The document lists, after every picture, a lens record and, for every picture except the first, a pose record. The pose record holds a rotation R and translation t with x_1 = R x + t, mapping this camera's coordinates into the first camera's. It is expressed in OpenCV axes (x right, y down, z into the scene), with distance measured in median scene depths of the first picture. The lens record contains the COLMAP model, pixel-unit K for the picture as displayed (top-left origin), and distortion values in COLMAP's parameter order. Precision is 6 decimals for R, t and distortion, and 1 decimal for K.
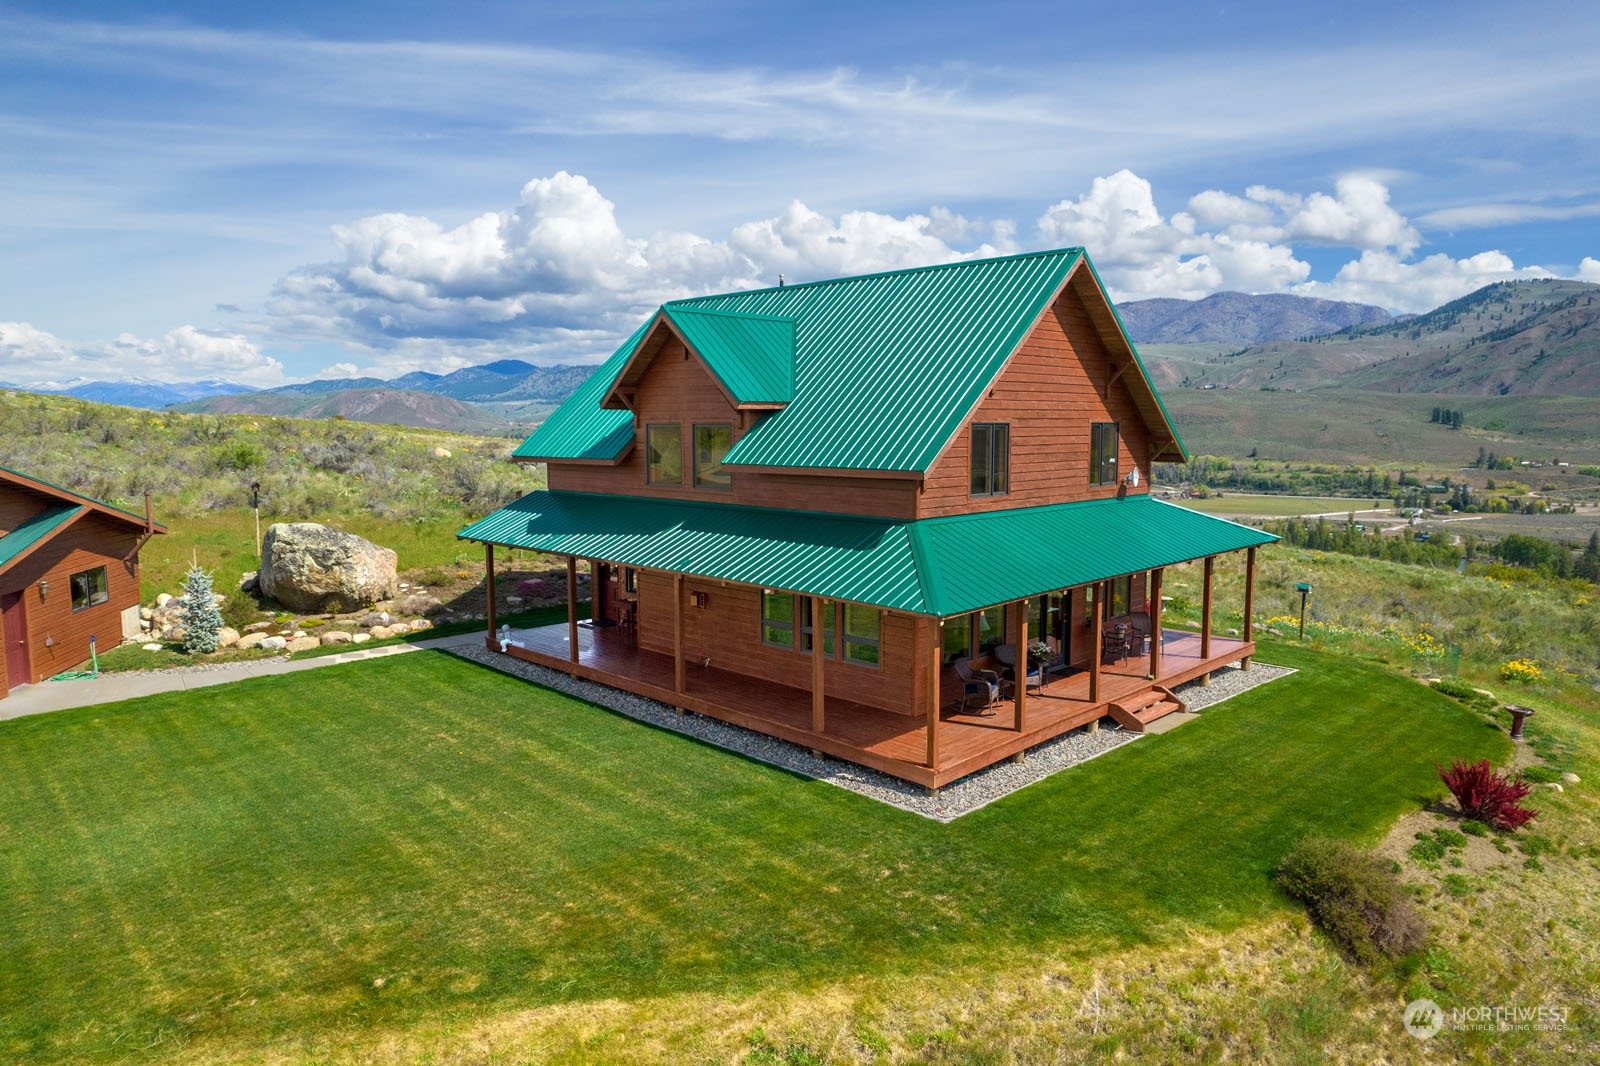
lens RADIAL K [[1036.7, 0, 797.3], [0, 1036.7, 524.2], [0, 0, 1]] dist [-0.083702, 0.077044]
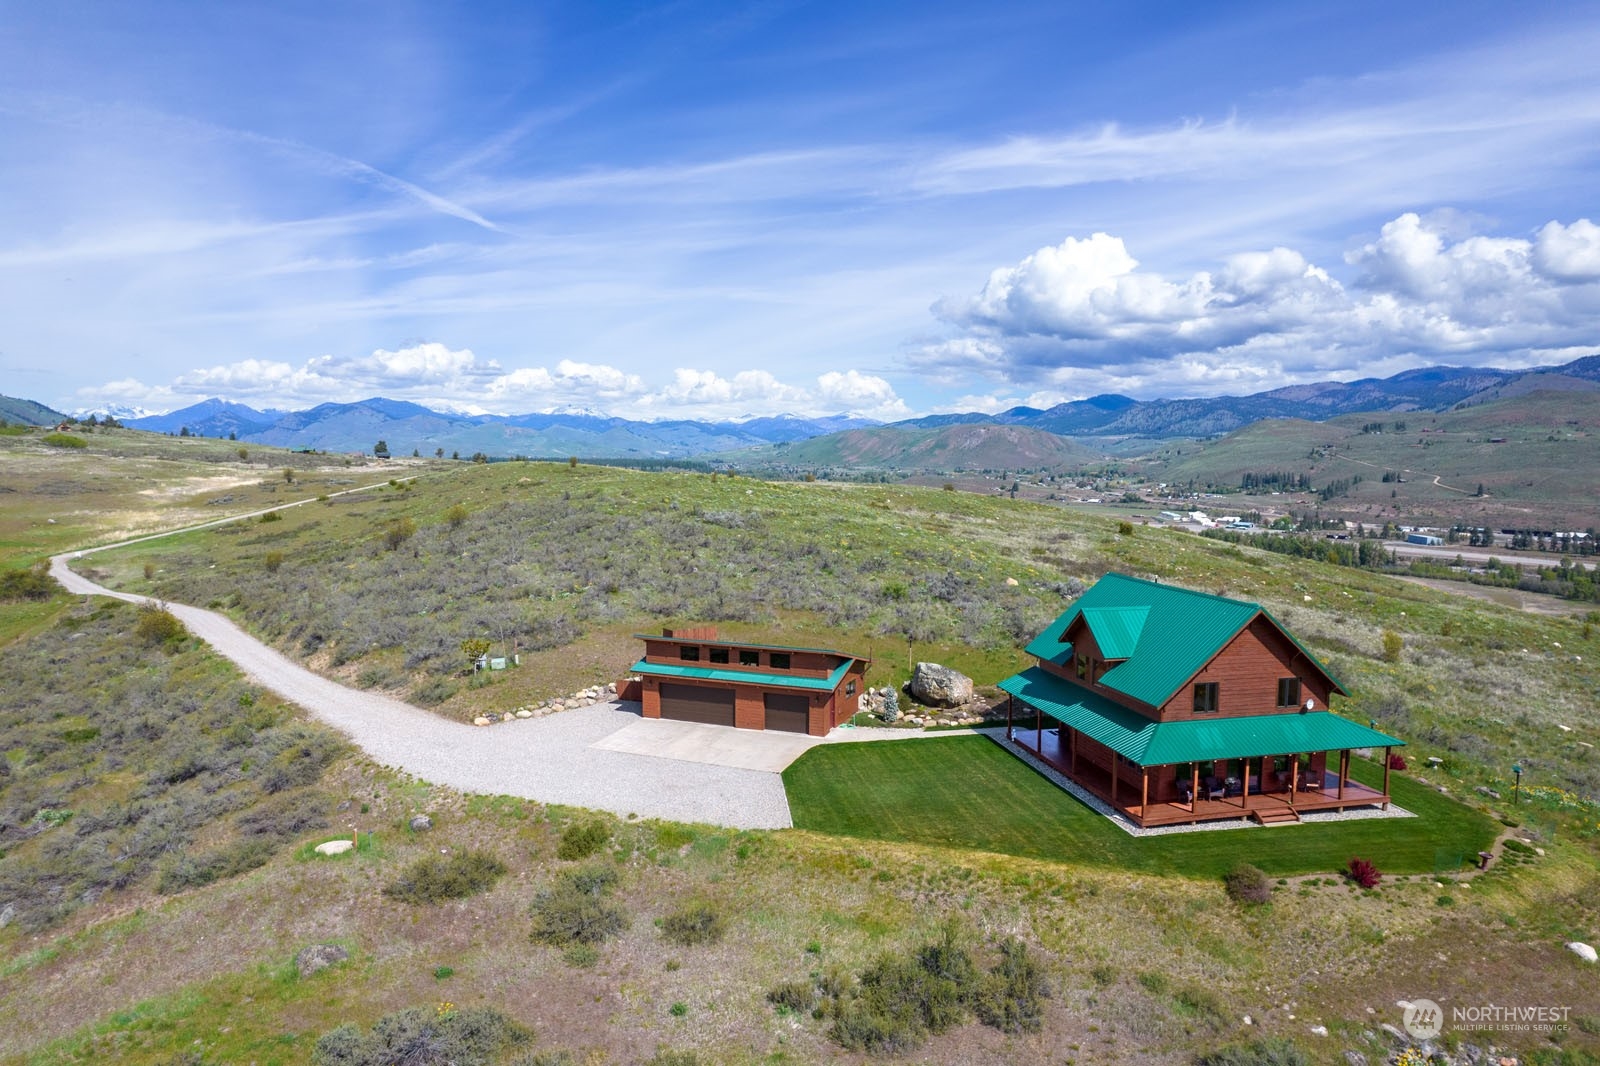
lens RADIAL K [[1036.7, 0, 797.3], [0, 1036.7, 524.2], [0, 0, 1]] dist [-0.083702, 0.077044]
pose [[0.845160, 0.048270, -0.532329, 0.549489], [-0.063482, 0.997930, -0.010298, -0.329937], [0.530730, 0.042497, 0.846475, -1.313985]]
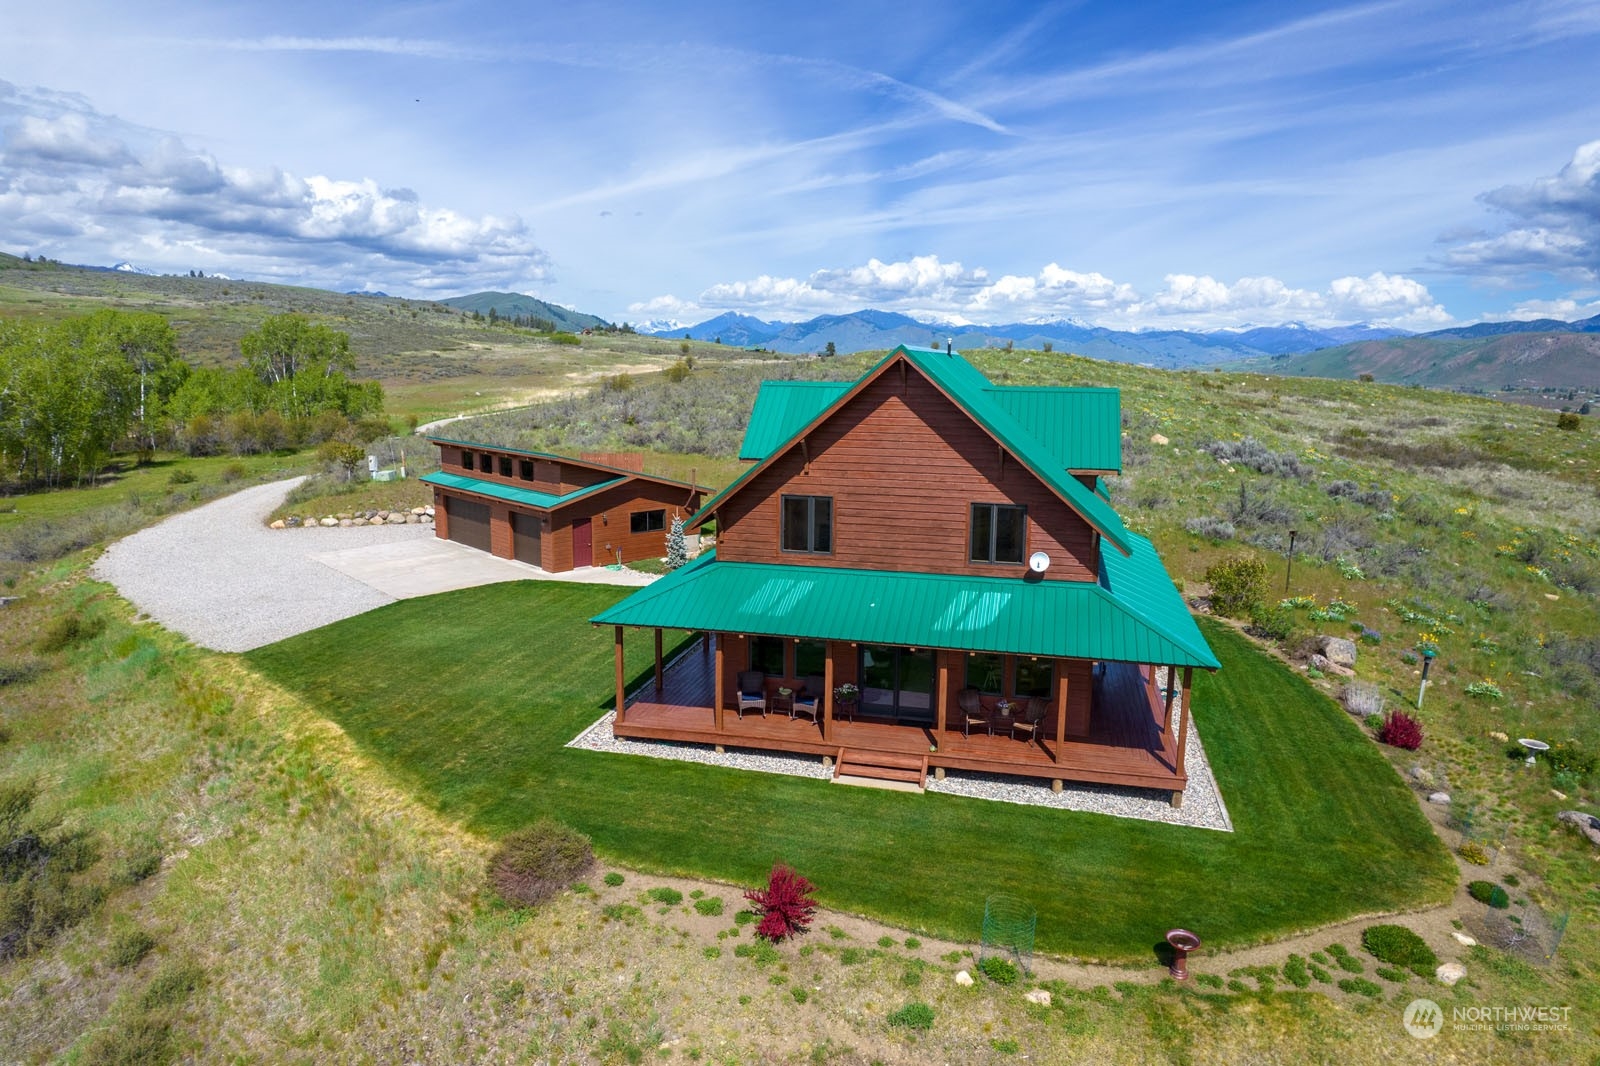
lens RADIAL K [[1042.0, 0, 807.1], [0, 1042.0, 479.0], [0, 0, 1]] dist [-0.056841, 0.035892]
pose [[0.521128, 0.108385, -0.846568, 1.092936], [-0.099599, 0.992850, 0.065802, -0.175294], [0.847647, 0.050026, 0.528197, 0.295732]]
